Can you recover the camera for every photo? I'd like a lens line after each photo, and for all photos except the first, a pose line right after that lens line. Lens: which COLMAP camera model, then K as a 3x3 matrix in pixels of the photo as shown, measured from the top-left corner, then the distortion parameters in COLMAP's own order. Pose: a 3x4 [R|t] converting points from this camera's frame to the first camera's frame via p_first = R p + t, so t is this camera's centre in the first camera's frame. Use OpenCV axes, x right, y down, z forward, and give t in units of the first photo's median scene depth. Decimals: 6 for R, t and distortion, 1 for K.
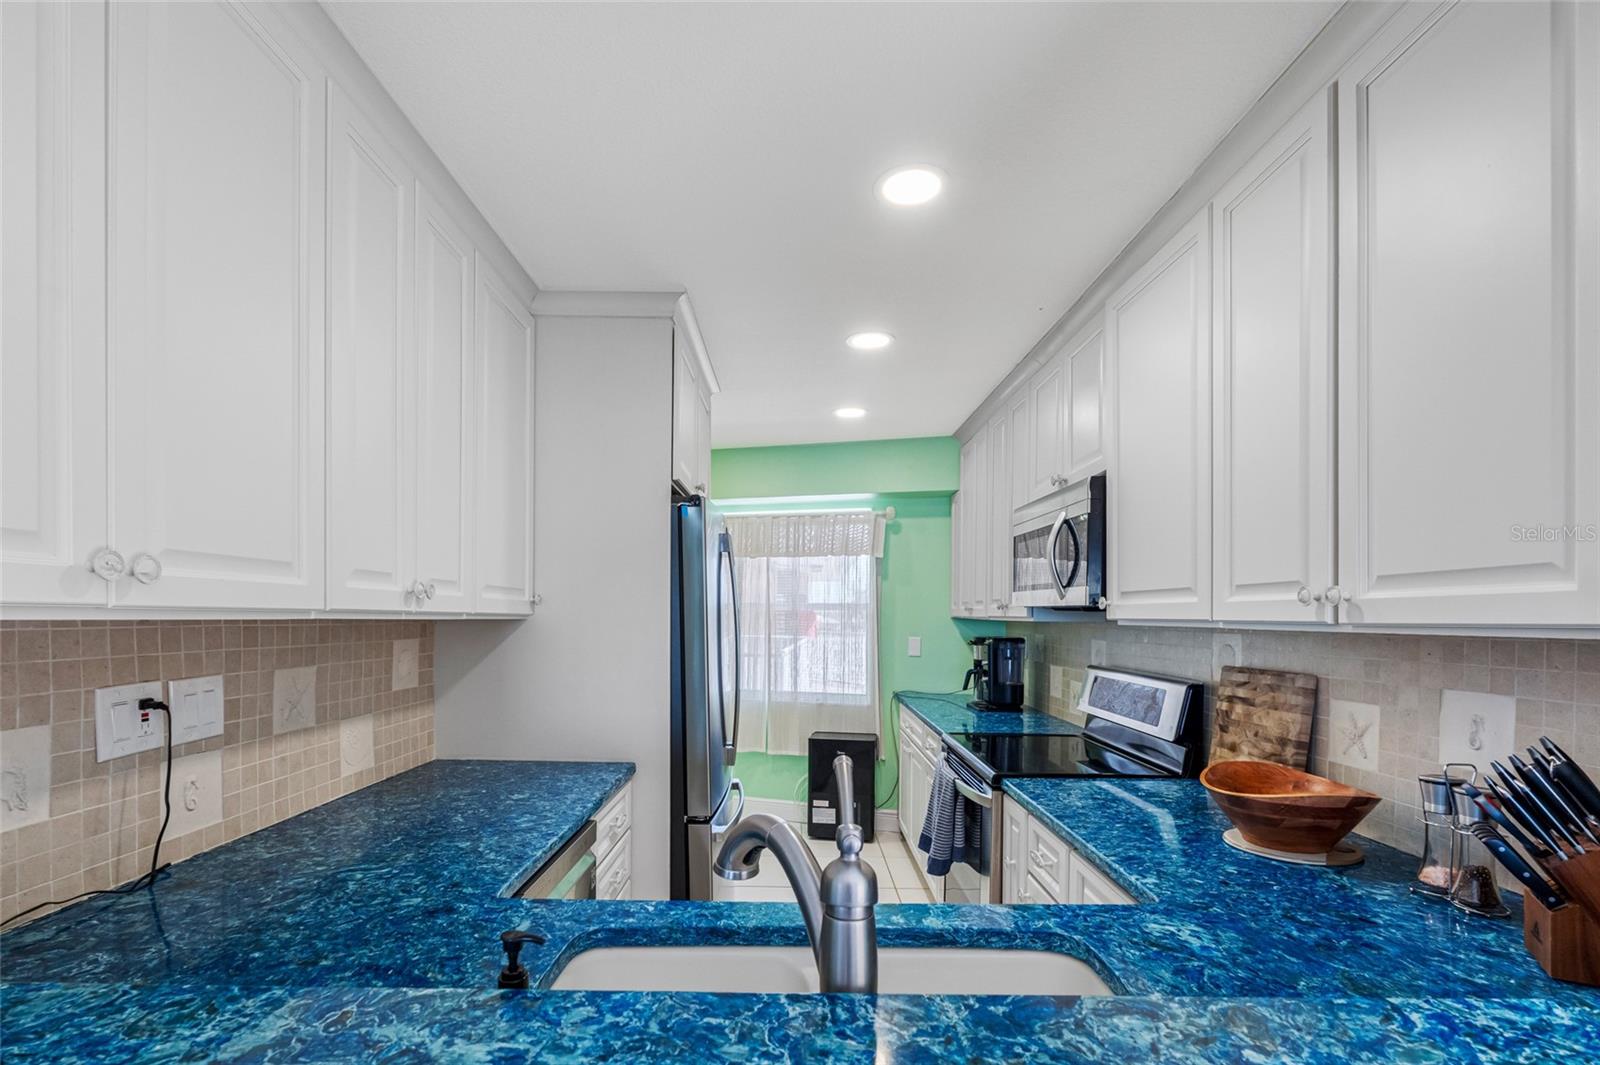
lens RADIAL K [[726.4, 0, 795.4], [0, 726.4, 614.9], [0, 0, 1]] dist [-0.000606, 0.000049]
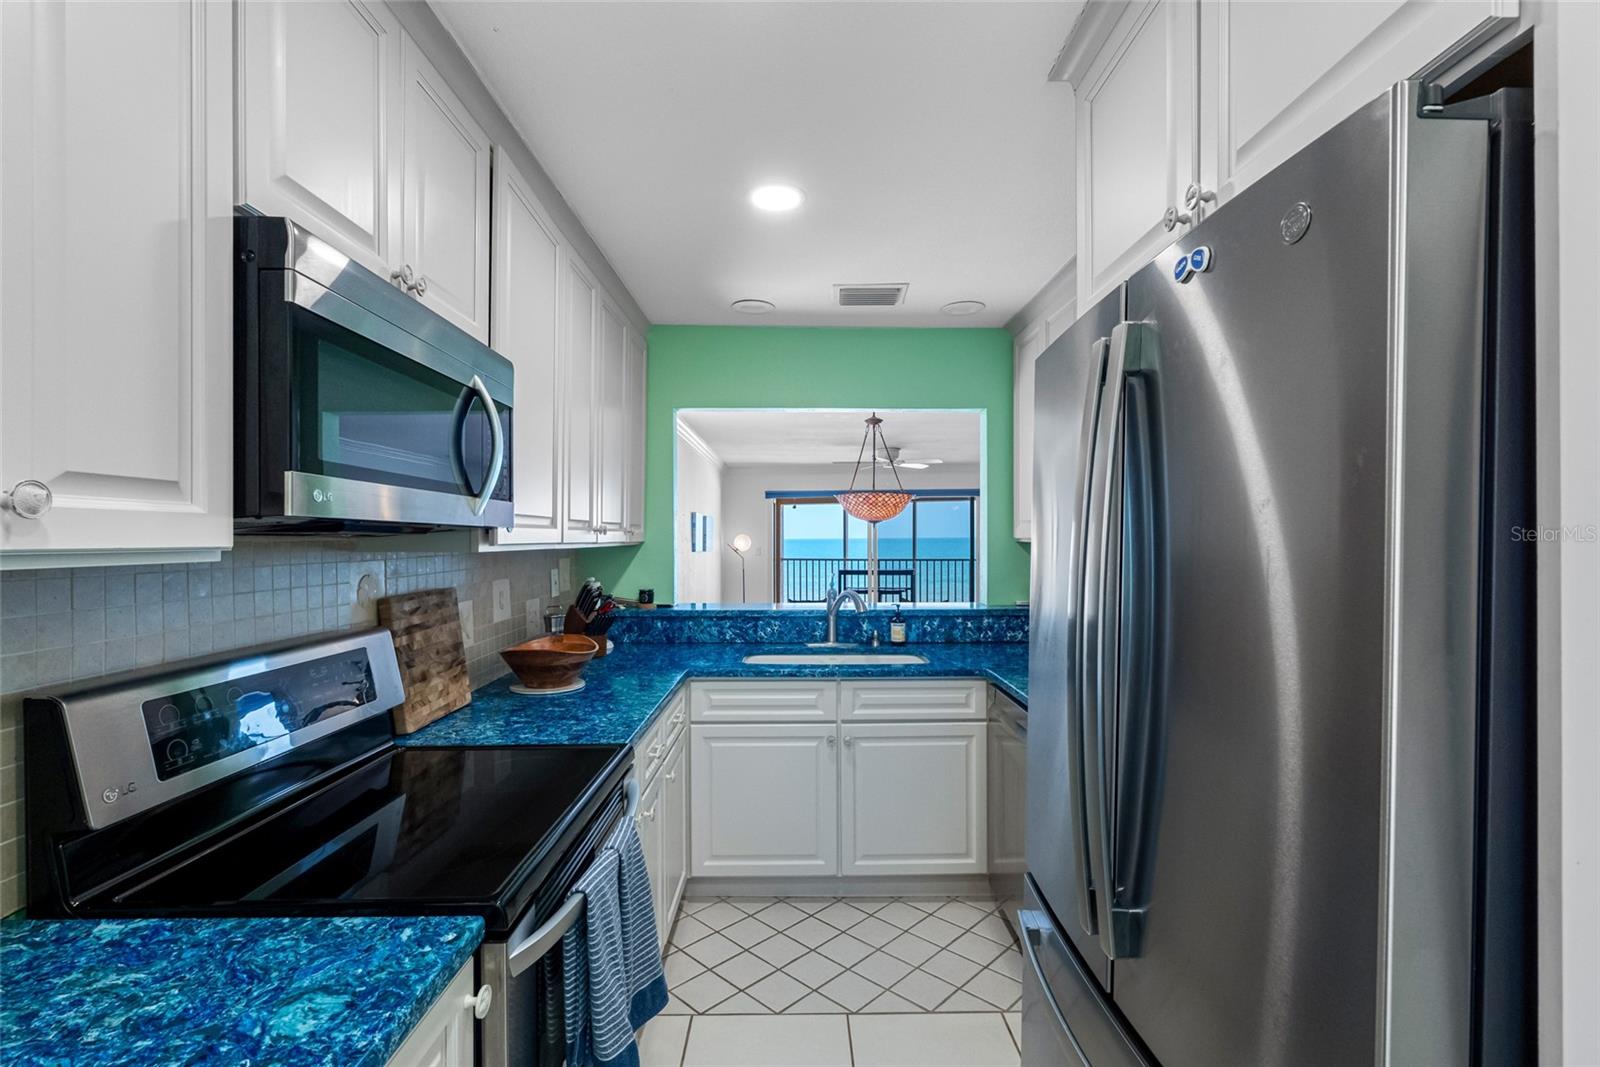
lens RADIAL K [[714.7, 0, 800.4], [0, 714.7, 534.7], [0, 0, 1]] dist [-0.002300, -0.000066]
pose [[-0.999958, -0.005230, -0.007575, 0.117211], [-0.005211, 0.999983, -0.002528, -0.007224], [0.007588, -0.002488, -0.999968, 2.098778]]
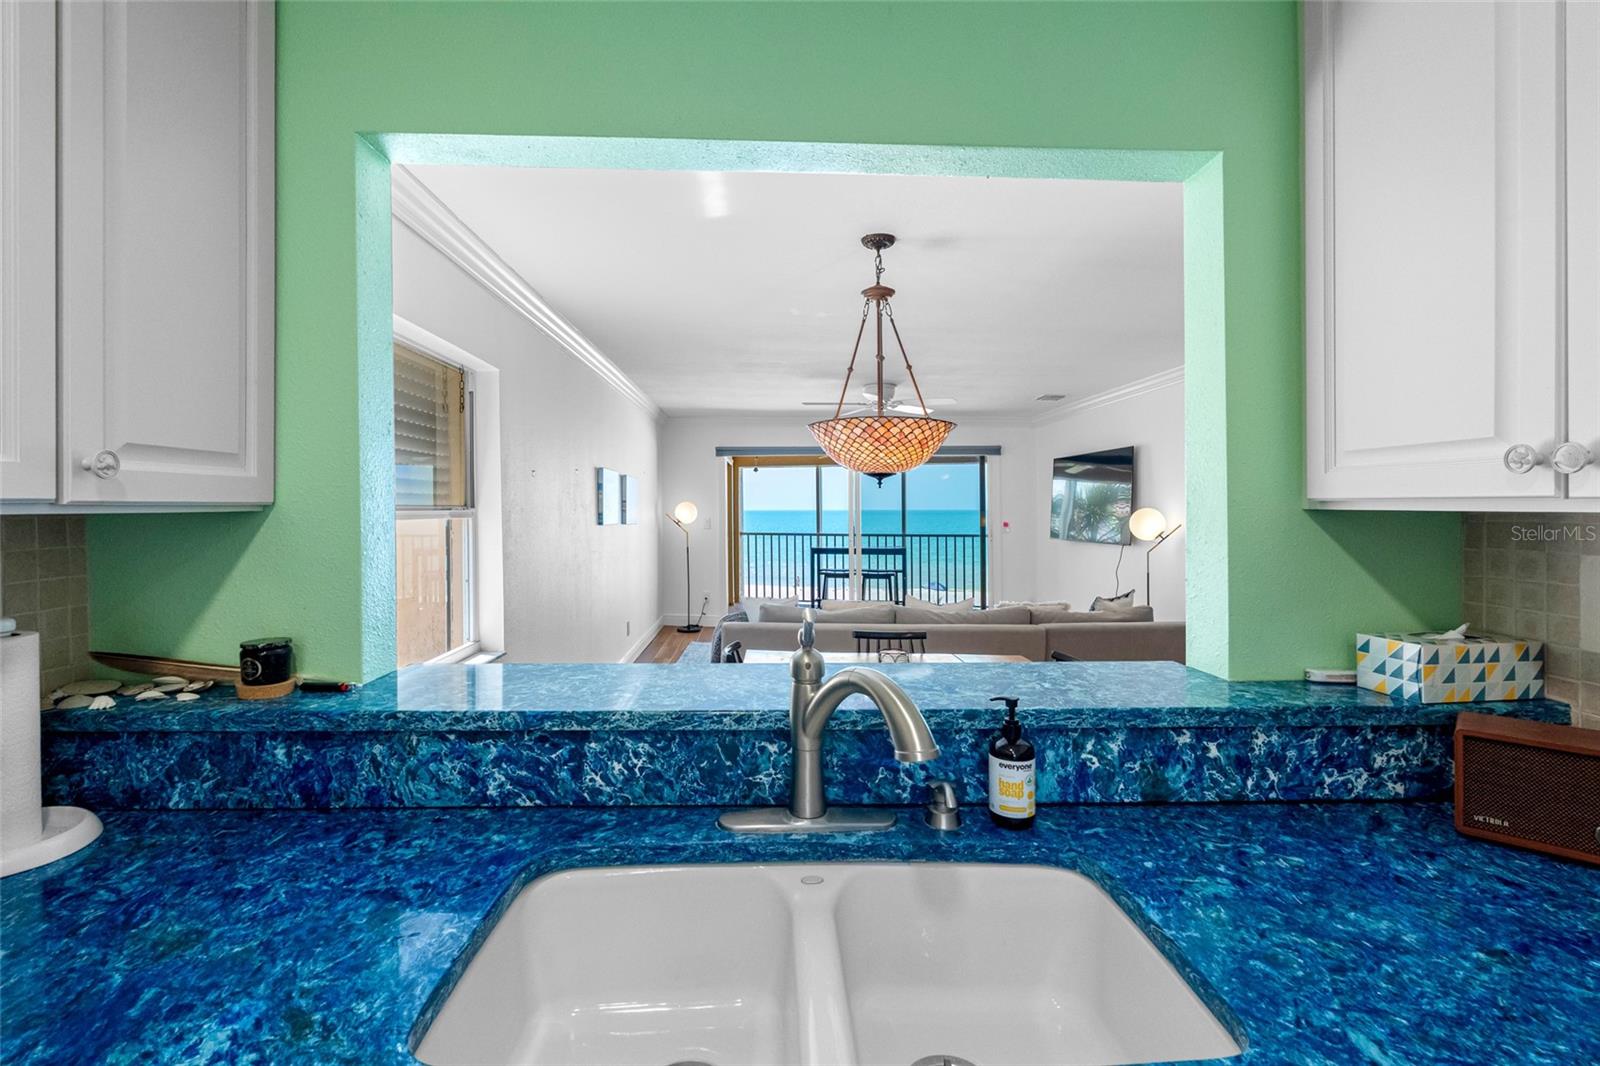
lens RADIAL K [[730.4, 0, 793.2], [0, 730.4, 487.9], [0, 0, 1]] dist [-0.003110, -0.000478]
pose [[-0.999141, -0.010929, -0.039978, 0.062834], [-0.009820, 0.999564, -0.027832, 0.009636], [0.040265, -0.027415, -0.998813, 0.937108]]
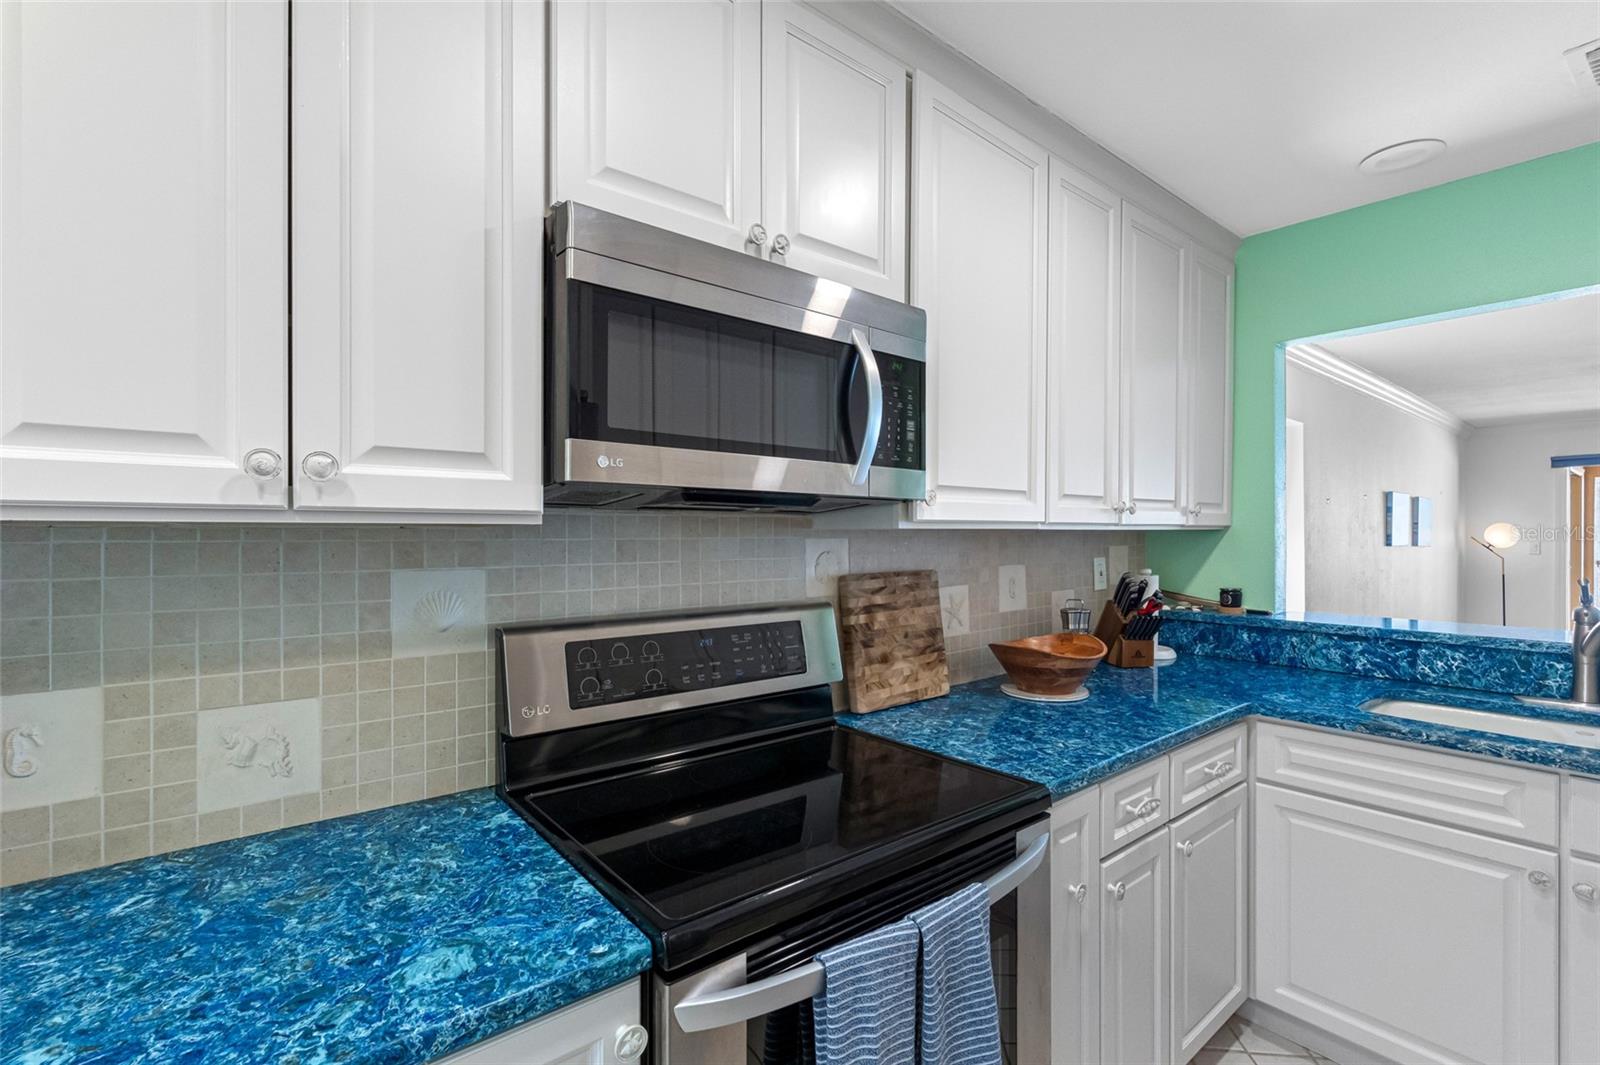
lens RADIAL K [[711.1, 0, 798.4], [0, 711.1, 544.4], [0, 0, 1]] dist [-0.002354, -0.000283]
pose [[-0.629486, -0.016919, 0.776828, -0.044180], [-0.001112, 0.999781, 0.020874, 0.016529], [-0.777011, 0.012276, -0.629367, 1.788179]]
